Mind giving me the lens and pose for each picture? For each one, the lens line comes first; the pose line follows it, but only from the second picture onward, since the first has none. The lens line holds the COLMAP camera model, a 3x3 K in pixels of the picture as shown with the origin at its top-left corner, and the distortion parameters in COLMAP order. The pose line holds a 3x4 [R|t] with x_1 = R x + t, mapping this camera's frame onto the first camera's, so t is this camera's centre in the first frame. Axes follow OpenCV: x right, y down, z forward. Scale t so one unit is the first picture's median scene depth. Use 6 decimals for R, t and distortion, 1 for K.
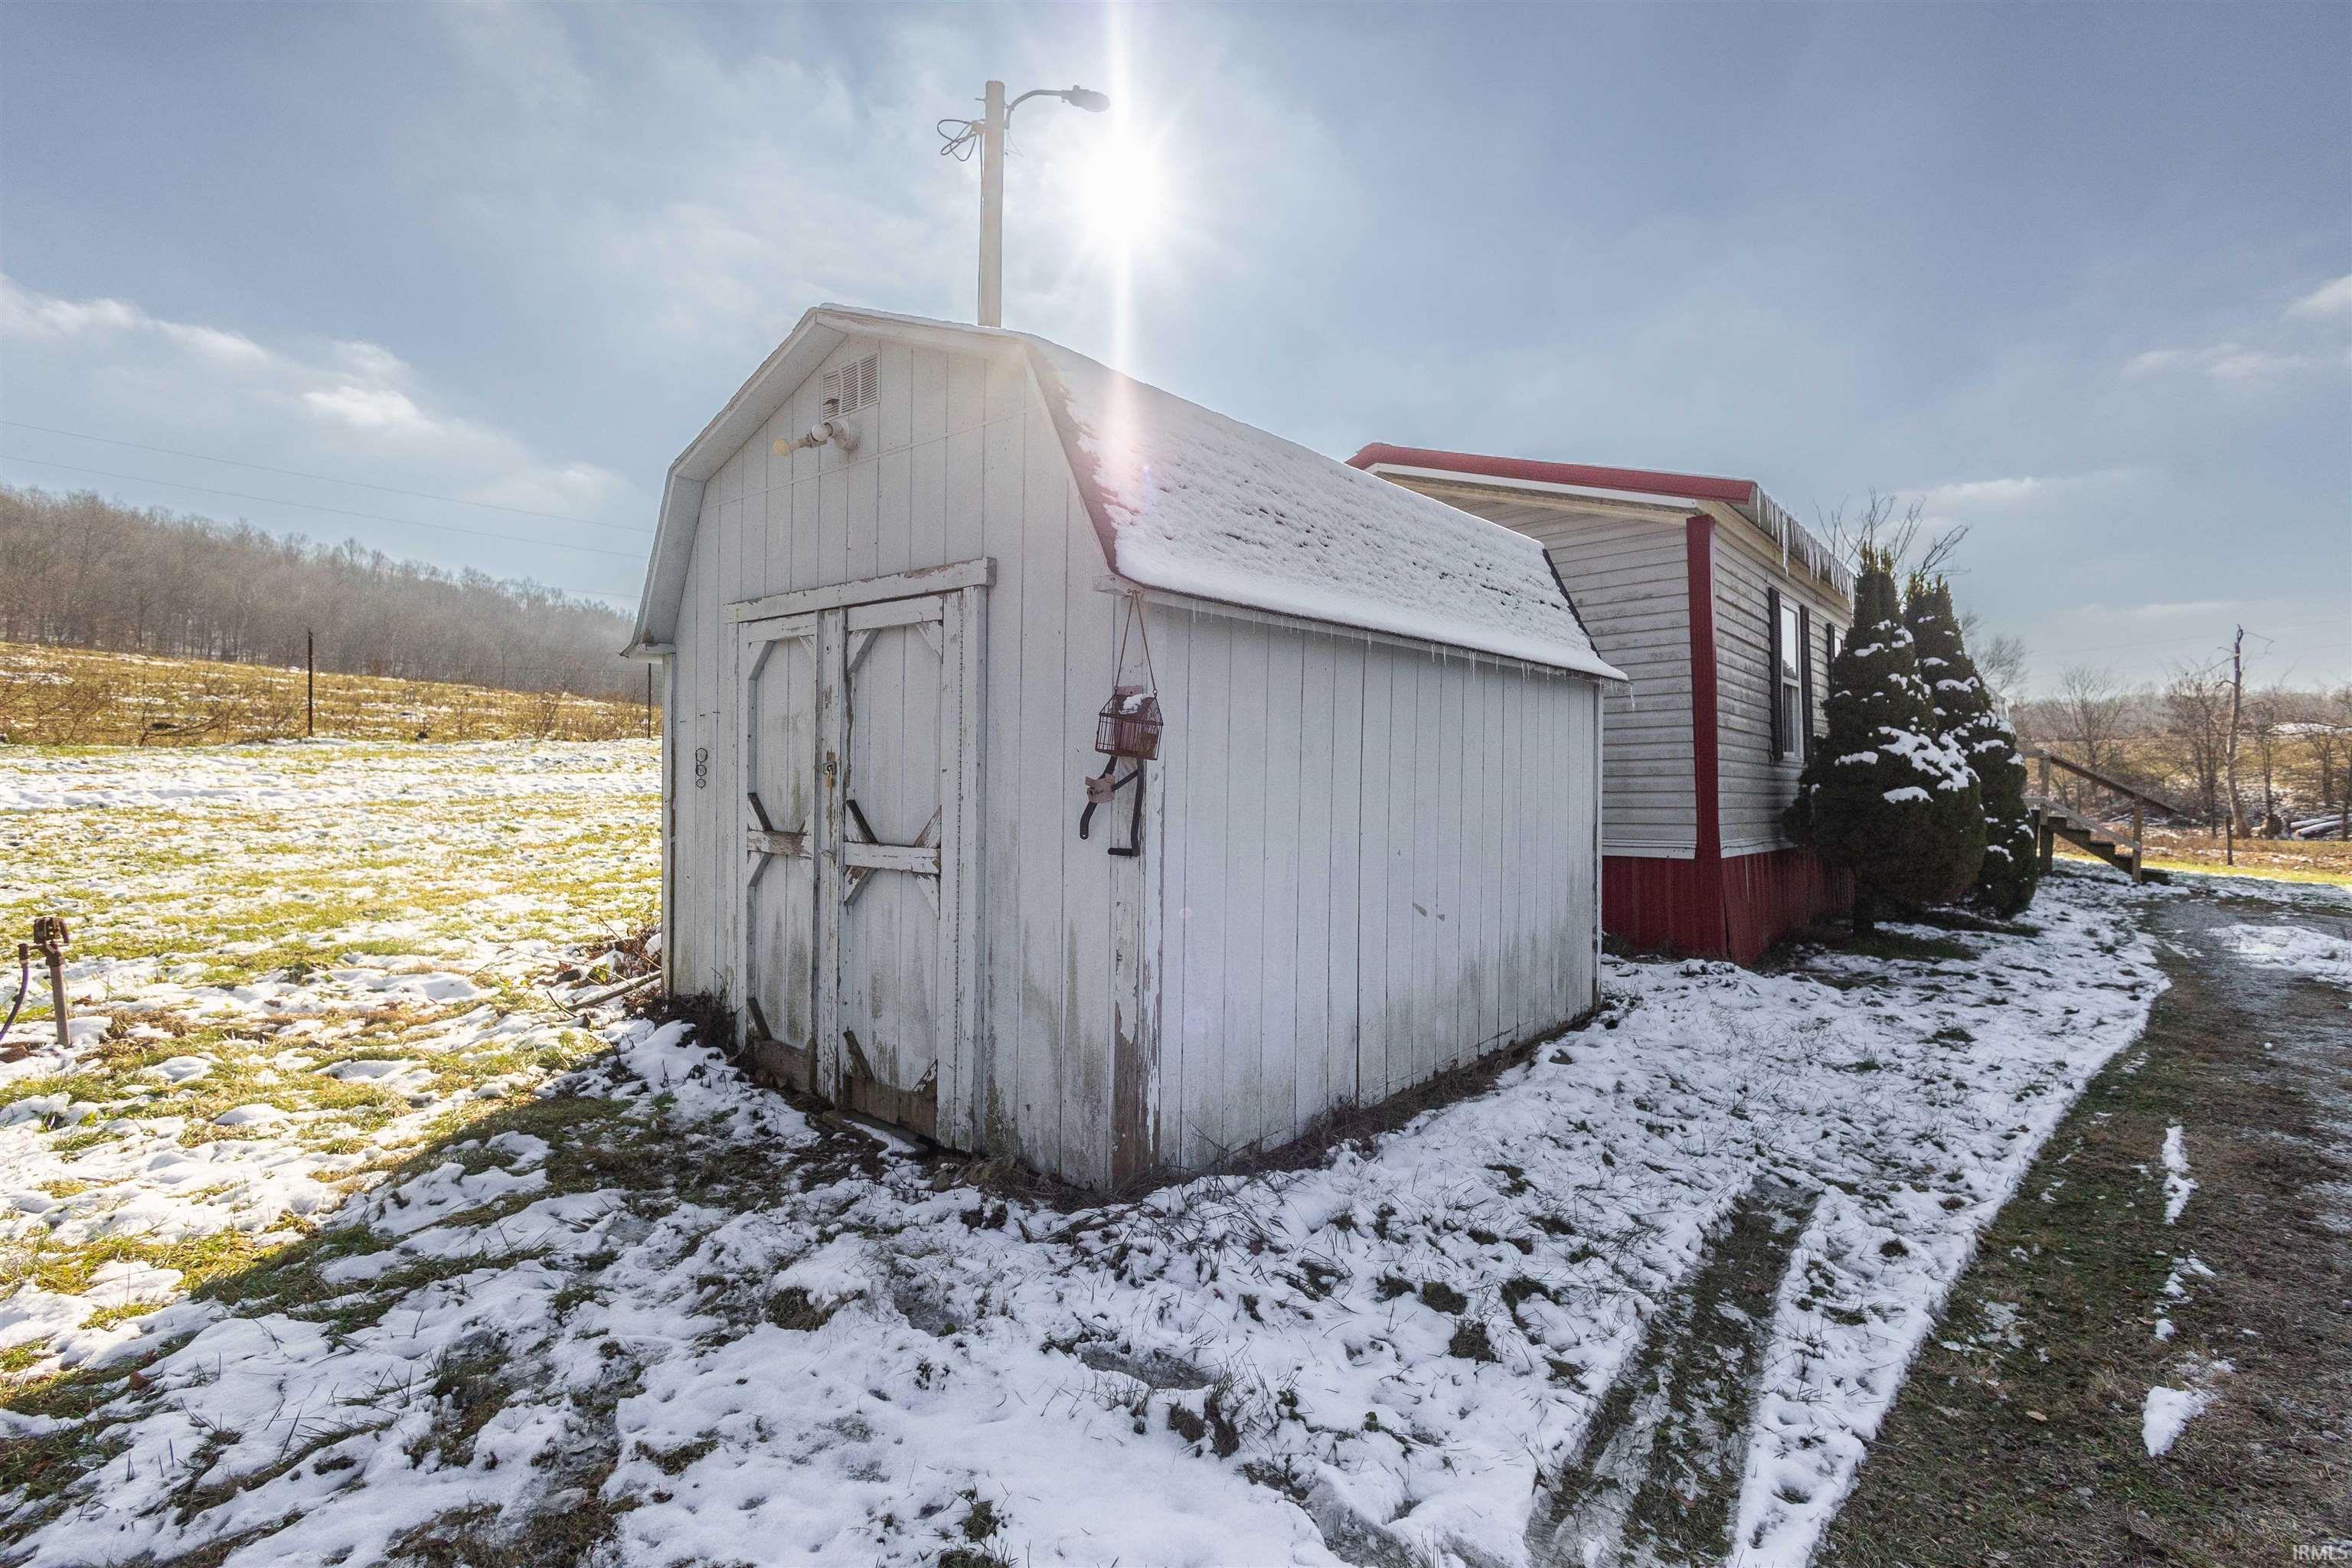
lens RADIAL K [[1083.0, 0, 1188.9], [0, 1083.0, 778.5], [0, 0, 1]] dist [0.000967, -0.000692]
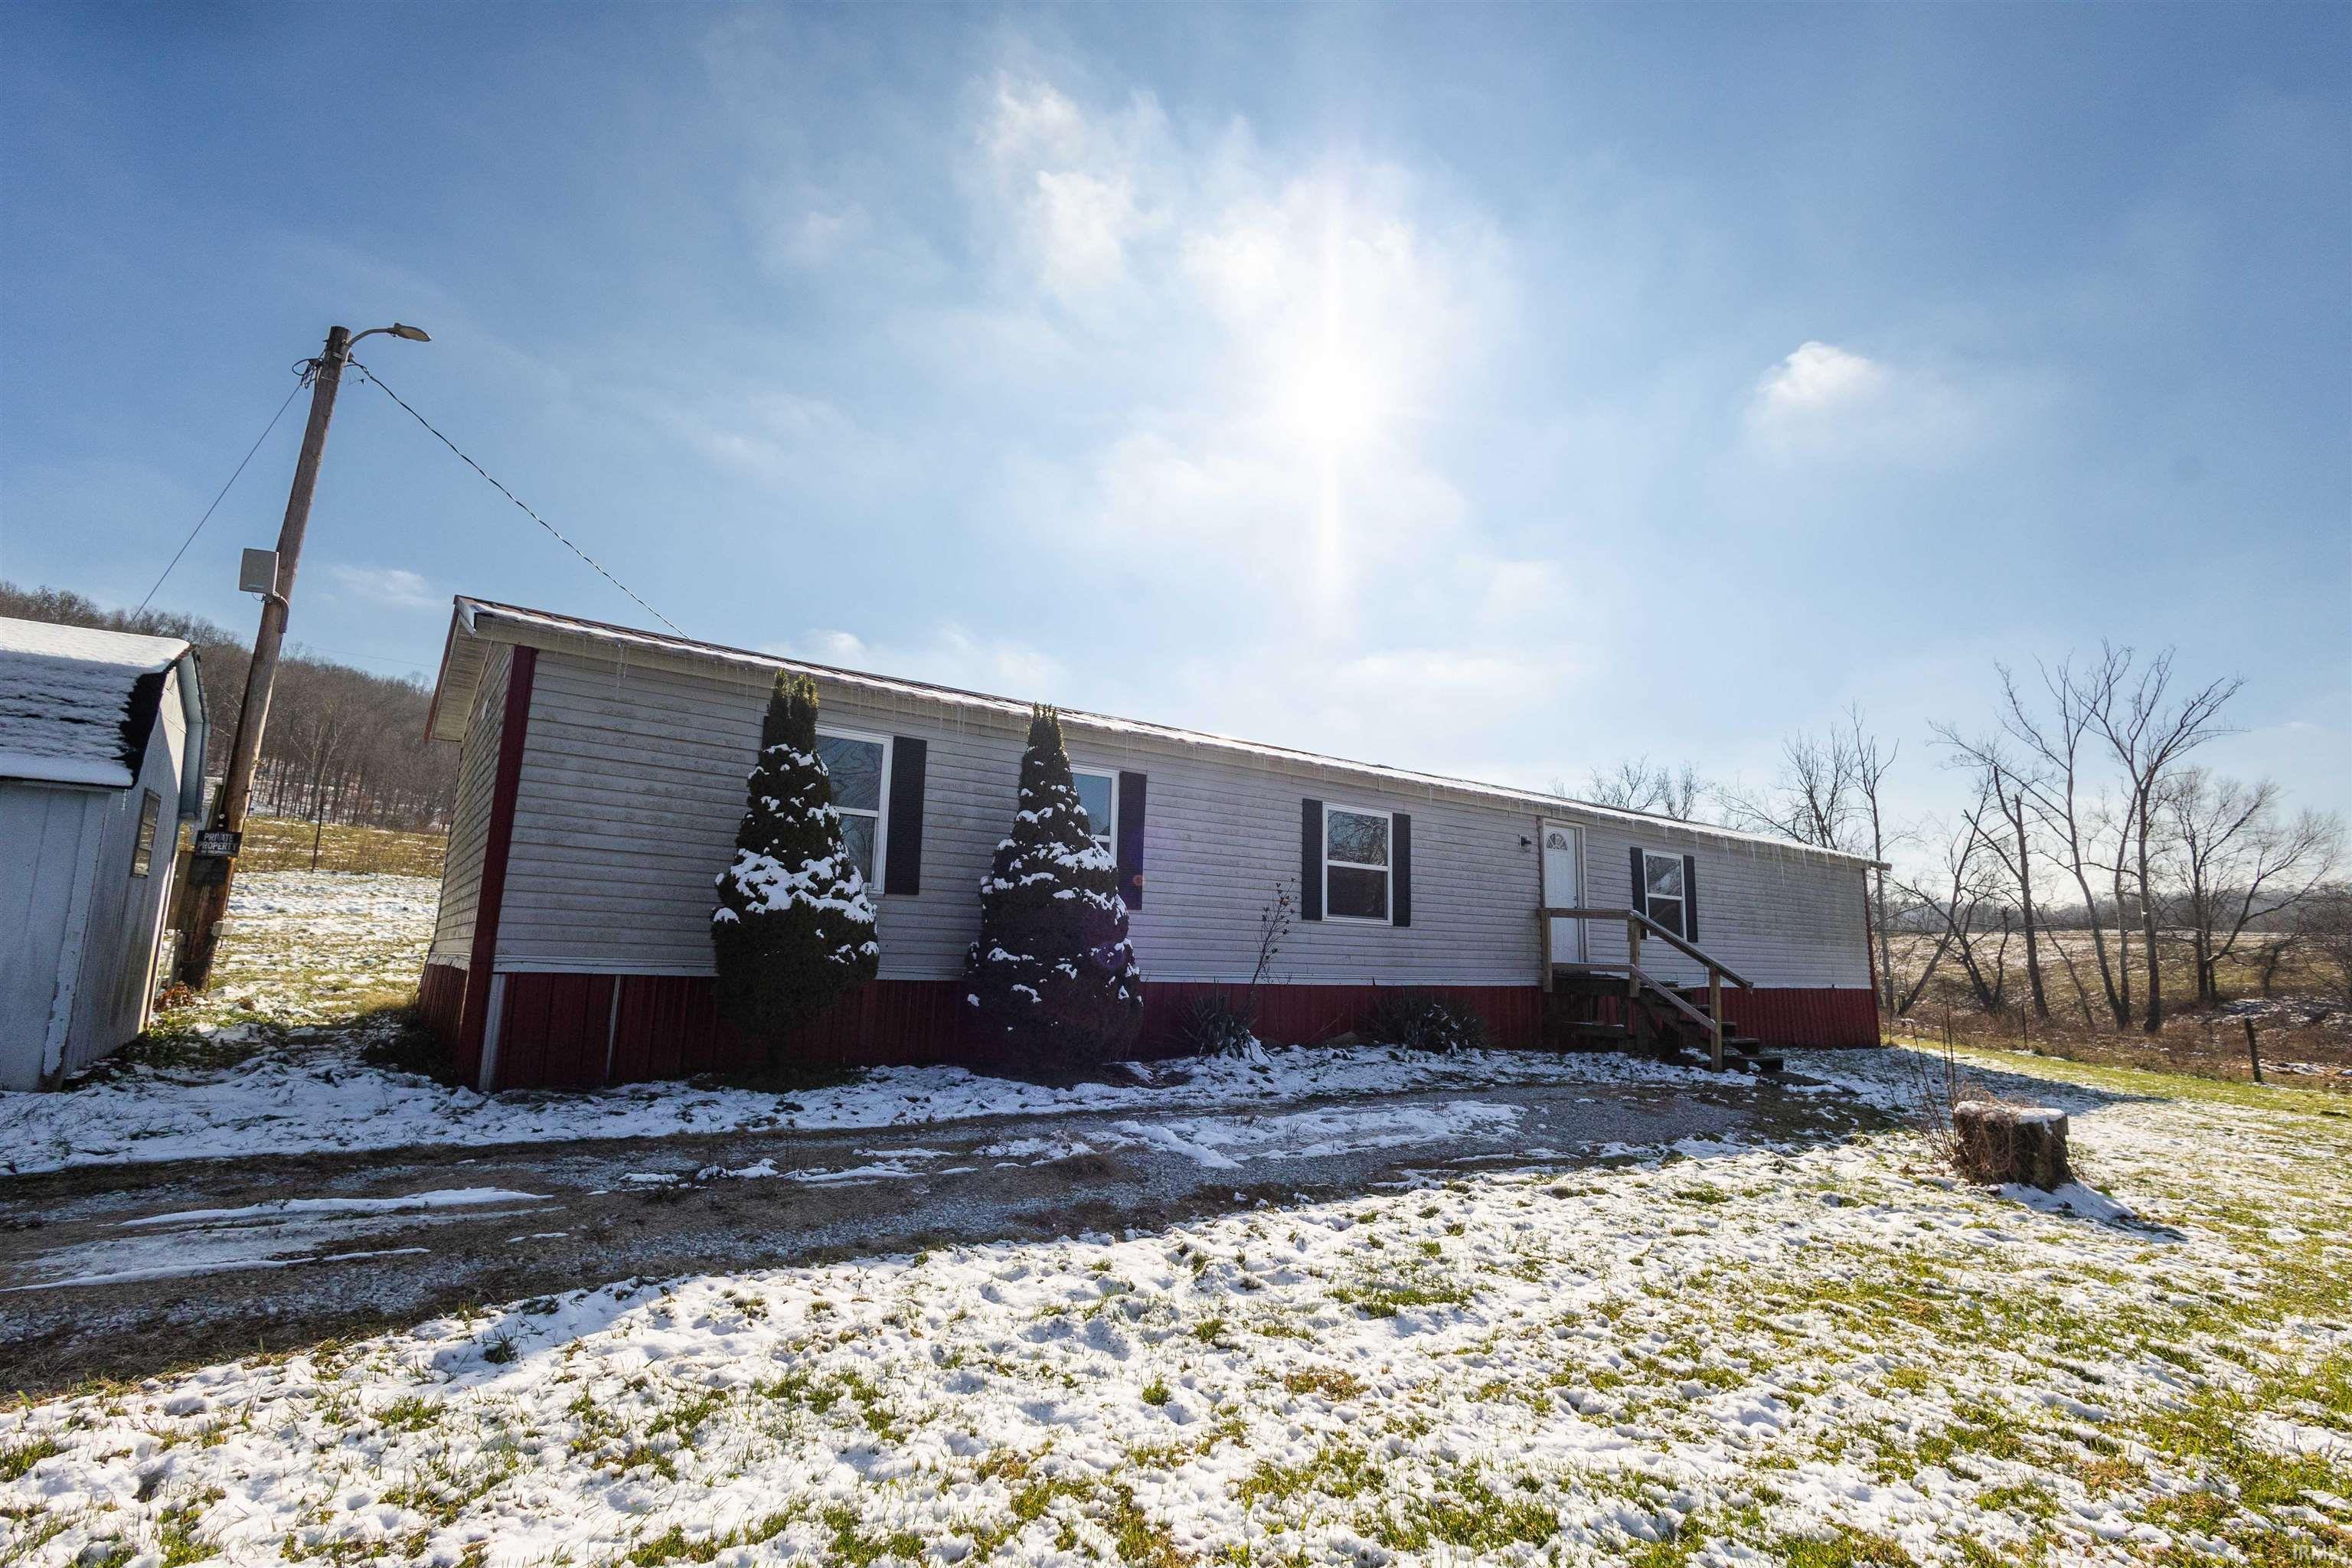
lens RADIAL K [[1070.9, 0, 1188.6], [0, 1070.9, 781.1], [0, 0, 1]] dist [0.015277, -0.005057]
pose [[0.976422, -0.002215, -0.215861, 1.087678], [-0.031694, 0.987640, -0.153501, 0.025909], [0.213533, 0.156723, 0.964283, 0.106986]]
